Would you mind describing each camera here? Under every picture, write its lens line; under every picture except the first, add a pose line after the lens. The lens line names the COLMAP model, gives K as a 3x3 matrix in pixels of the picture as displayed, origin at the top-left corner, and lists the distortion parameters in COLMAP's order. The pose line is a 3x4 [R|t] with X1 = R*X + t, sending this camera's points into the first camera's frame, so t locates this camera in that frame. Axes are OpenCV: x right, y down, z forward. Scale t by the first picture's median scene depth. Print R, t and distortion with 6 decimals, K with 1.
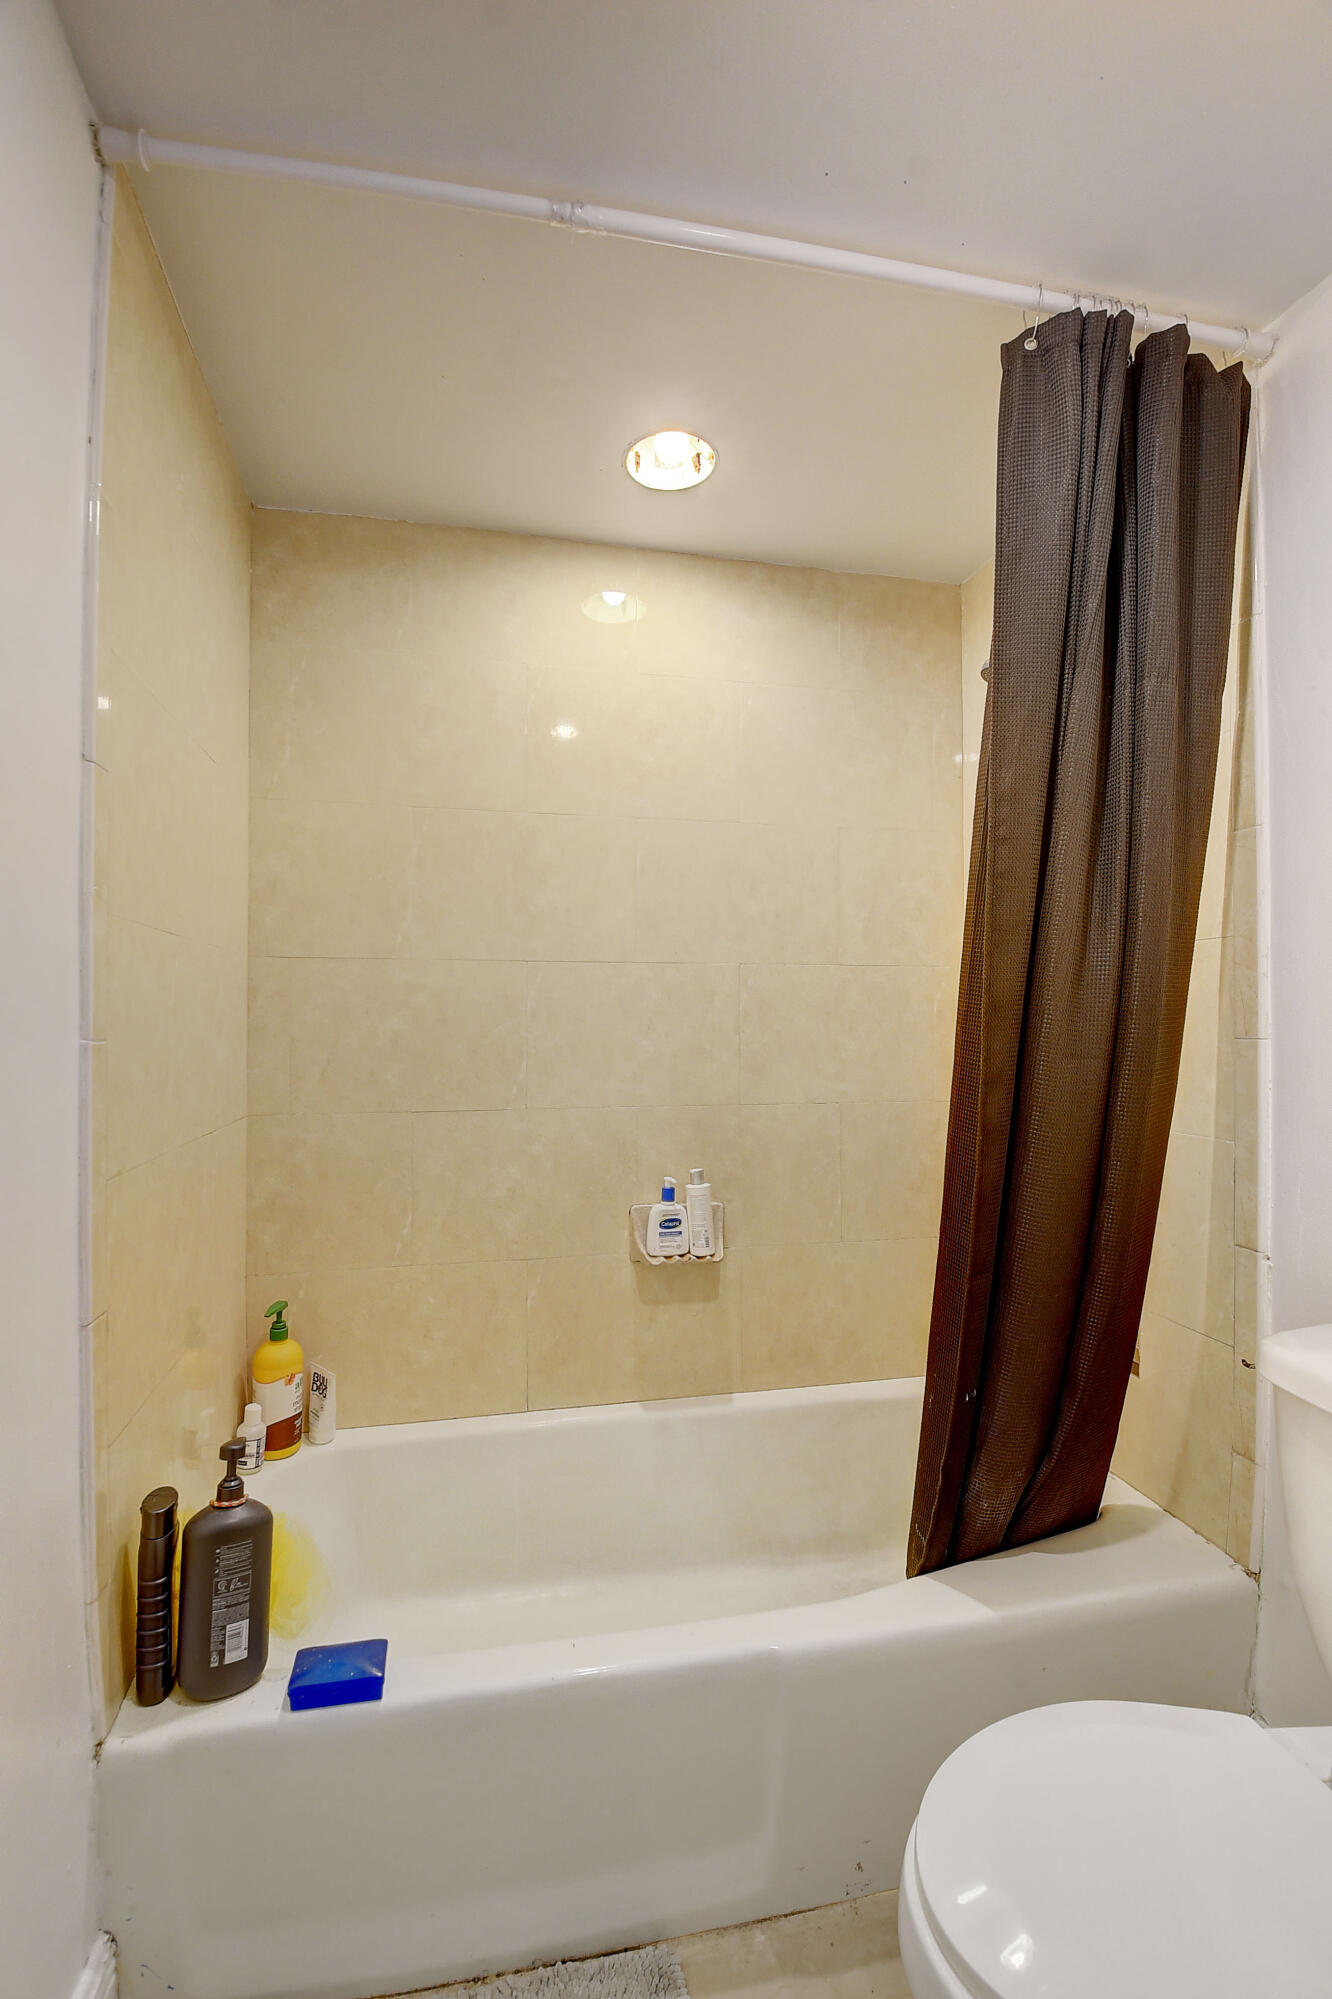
lens RADIAL K [[898.5, 0, 661.3], [0, 898.5, 1028.7], [0, 0, 1]] dist [0.030496, -0.037534]
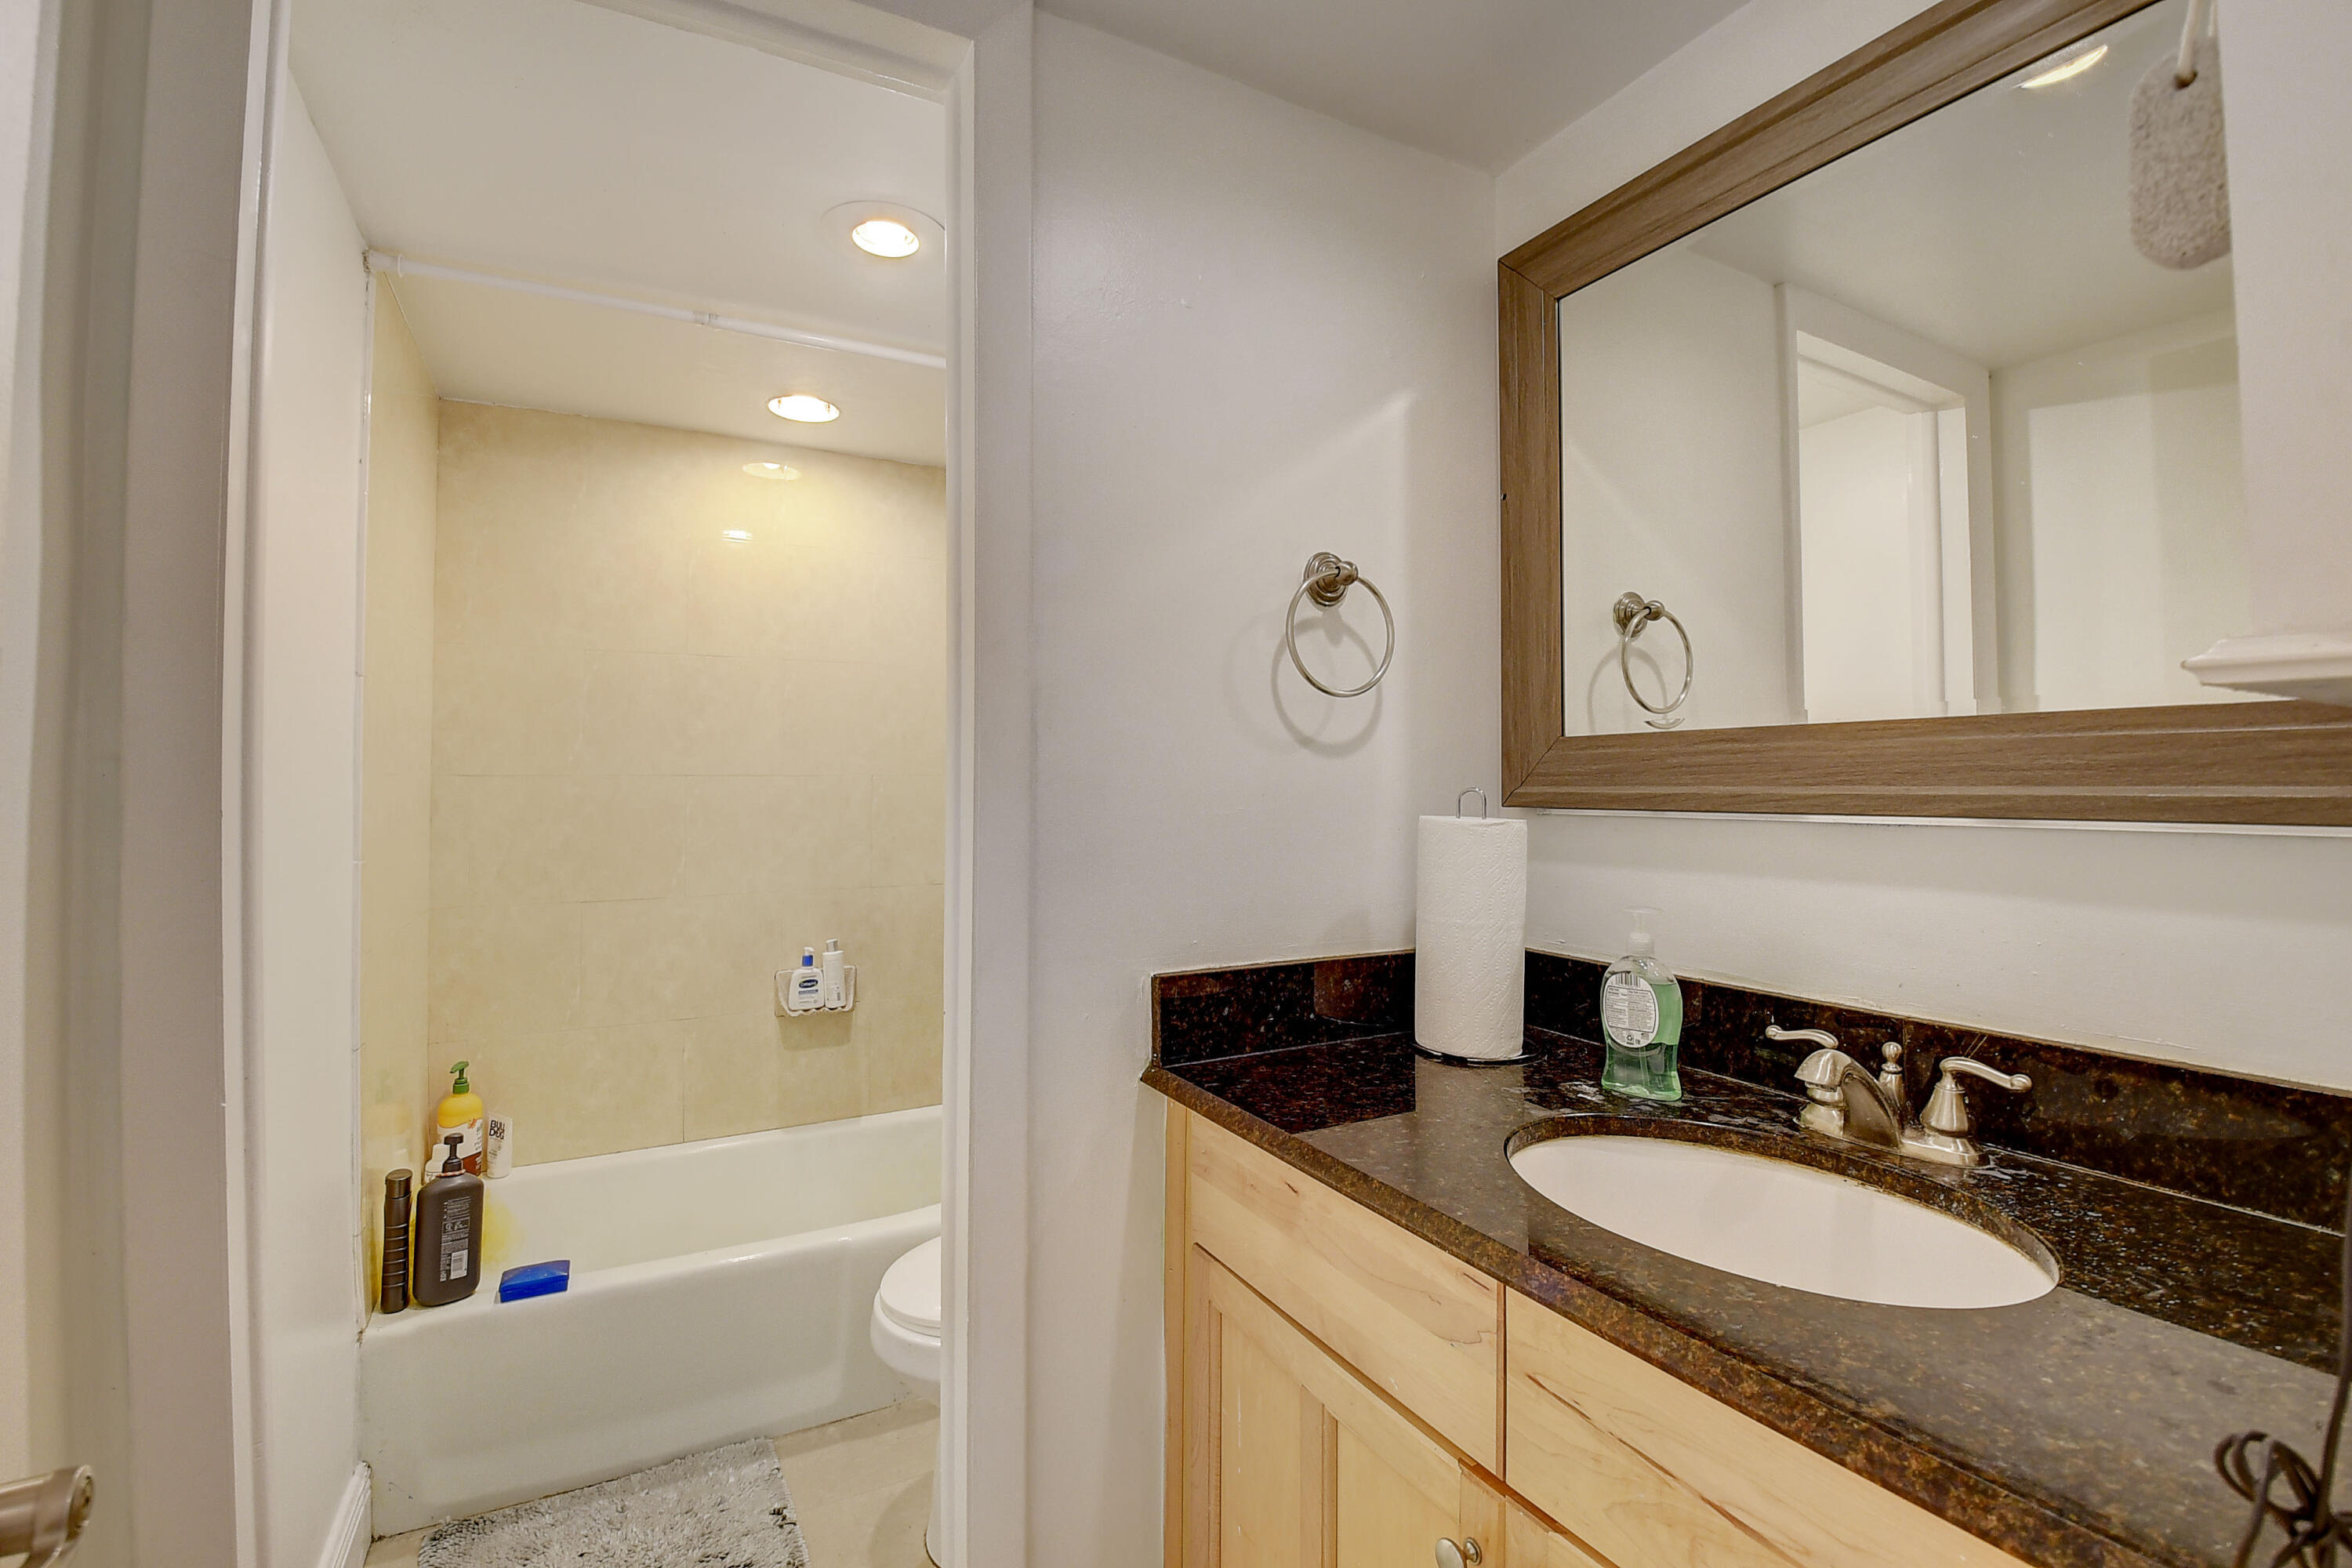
lens RADIAL K [[1057.2, 0, 1177.6], [0, 1057.2, 754.6], [0, 0, 1]] dist [0.030496, -0.037534]
pose [[0.965936, 0.000891, 0.258779, 0.141231], [0.007647, 0.999459, -0.031985, -0.059867], [-0.258667, 0.032874, 0.965407, -0.659361]]
